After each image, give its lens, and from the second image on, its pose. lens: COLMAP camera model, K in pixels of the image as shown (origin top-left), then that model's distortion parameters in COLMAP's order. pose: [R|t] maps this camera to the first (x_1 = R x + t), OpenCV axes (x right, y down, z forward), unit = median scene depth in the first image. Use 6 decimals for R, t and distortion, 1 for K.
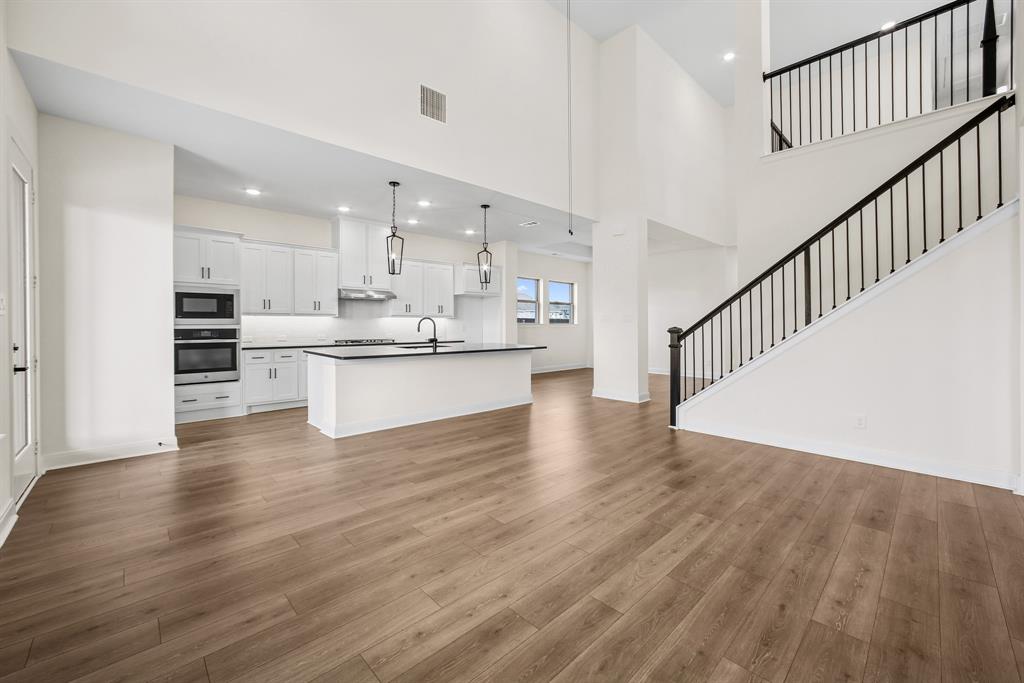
lens RADIAL K [[407.8, 0, 511.8], [0, 407.8, 328.4], [0, 0, 1]] dist [-0.034686, -0.000044]
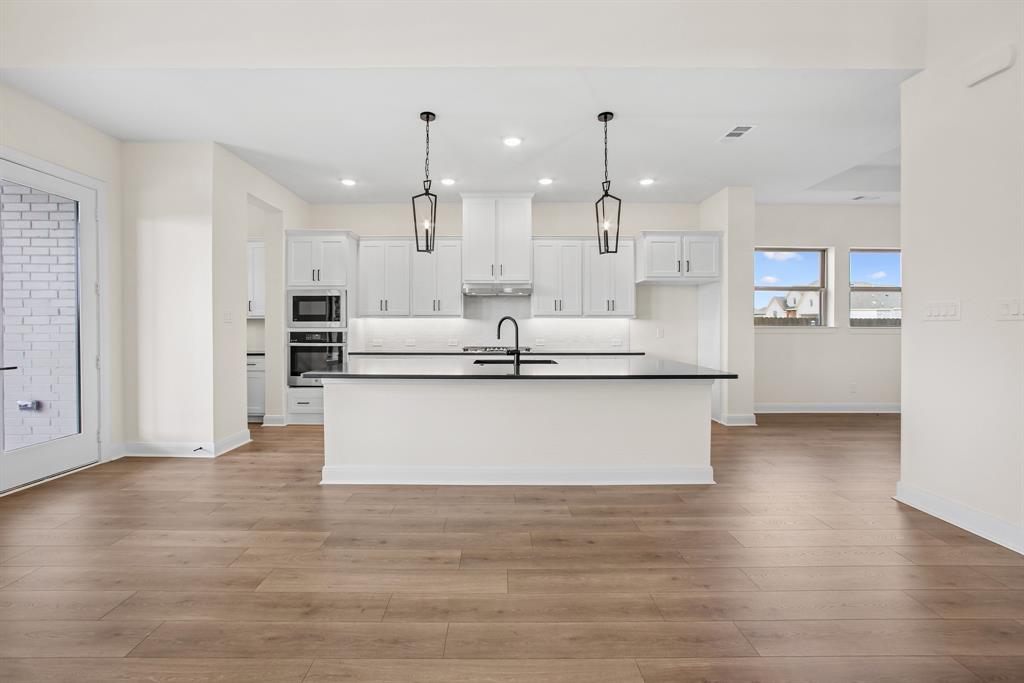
lens RADIAL K [[407.8, 0, 511.8], [0, 407.8, 328.4], [0, 0, 1]] dist [-0.034686, -0.000044]
pose [[0.726129, 0.008026, -0.687511, 0.242453], [-0.008542, 0.999960, 0.002651, -0.012971], [0.687505, 0.003948, 0.726169, 0.543193]]
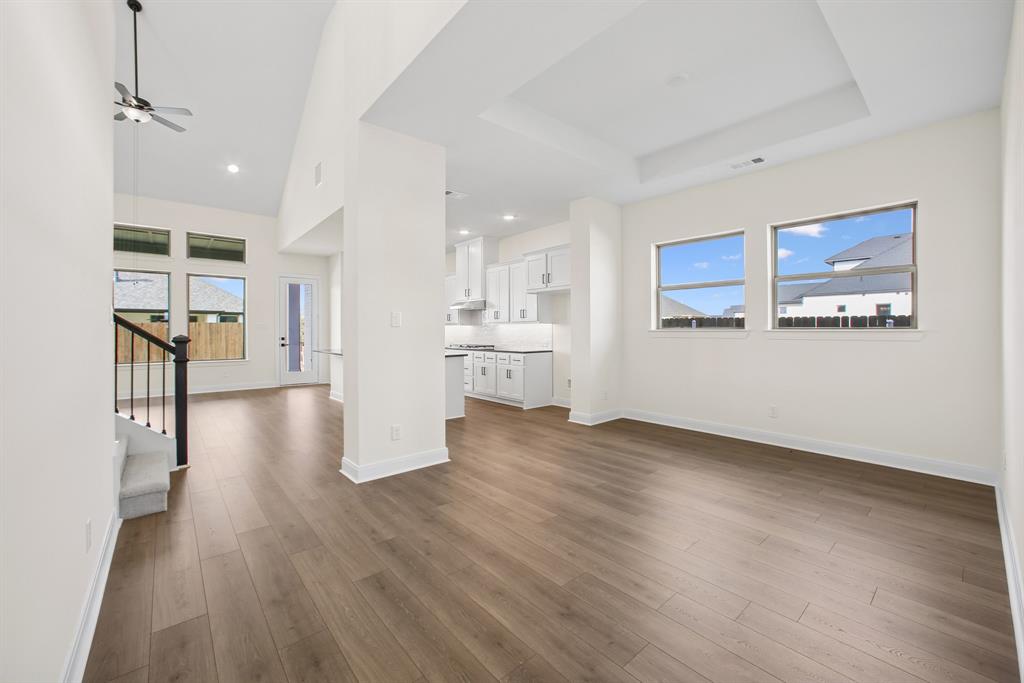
lens RADIAL K [[407.8, 0, 511.8], [0, 407.8, 328.4], [0, 0, 1]] dist [-0.034686, -0.000044]
pose [[-0.045966, 0.000726, -0.998943, 0.980860], [-0.000850, 0.999999, 0.000766, -0.021831], [0.998943, 0.000884, -0.045965, 1.367527]]
